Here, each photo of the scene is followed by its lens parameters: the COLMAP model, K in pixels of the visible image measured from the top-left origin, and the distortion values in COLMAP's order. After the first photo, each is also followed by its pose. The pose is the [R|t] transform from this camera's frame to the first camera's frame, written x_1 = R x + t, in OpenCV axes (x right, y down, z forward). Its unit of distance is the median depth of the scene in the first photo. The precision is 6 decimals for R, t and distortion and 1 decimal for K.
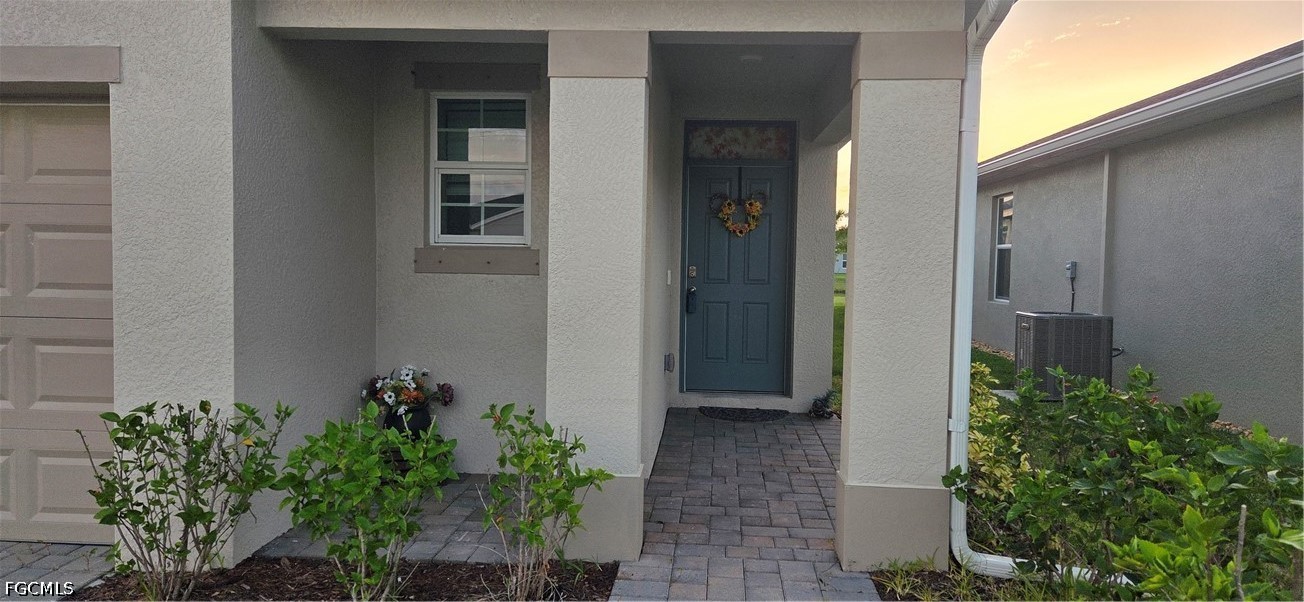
lens RADIAL K [[860.0, 0, 651.9], [0, 860.0, 296.8], [0, 0, 1]] dist [0.046488, 0.001211]
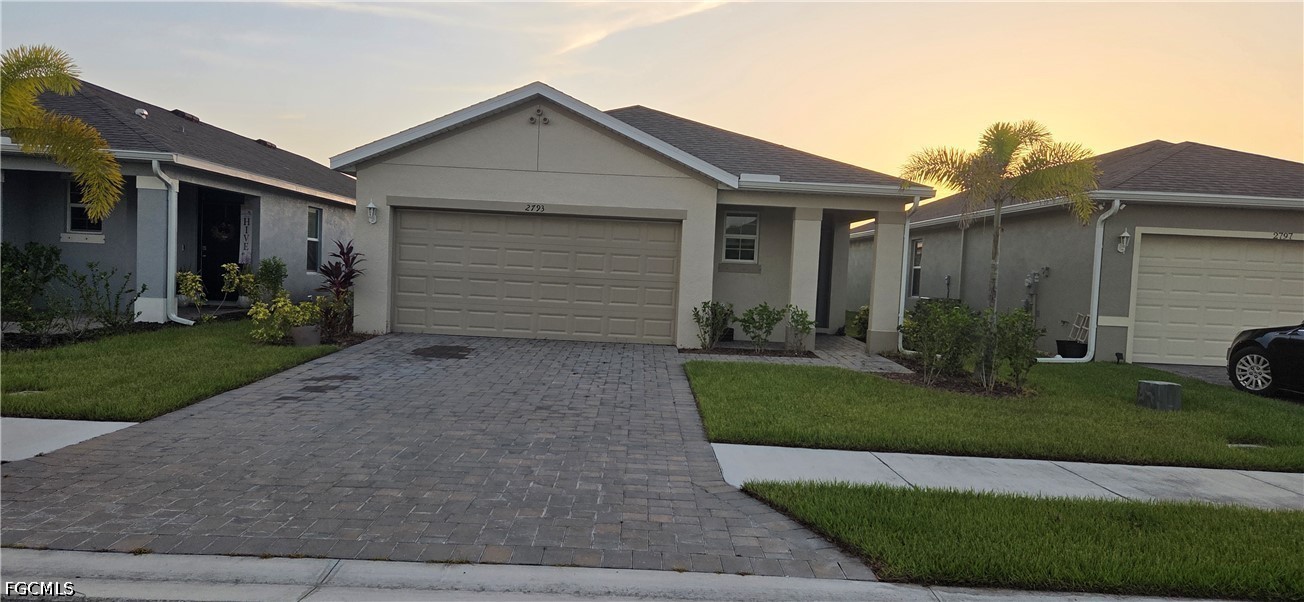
lens RADIAL K [[860.0, 0, 651.9], [0, 860.0, 307.0], [0, 0, 1]] dist [0.046488, 0.001211]
pose [[0.996546, 0.022147, 0.080035, -1.021233], [-0.022007, 0.999754, -0.002631, 0.144864], [-0.080074, 0.000861, 0.996789, -2.641372]]
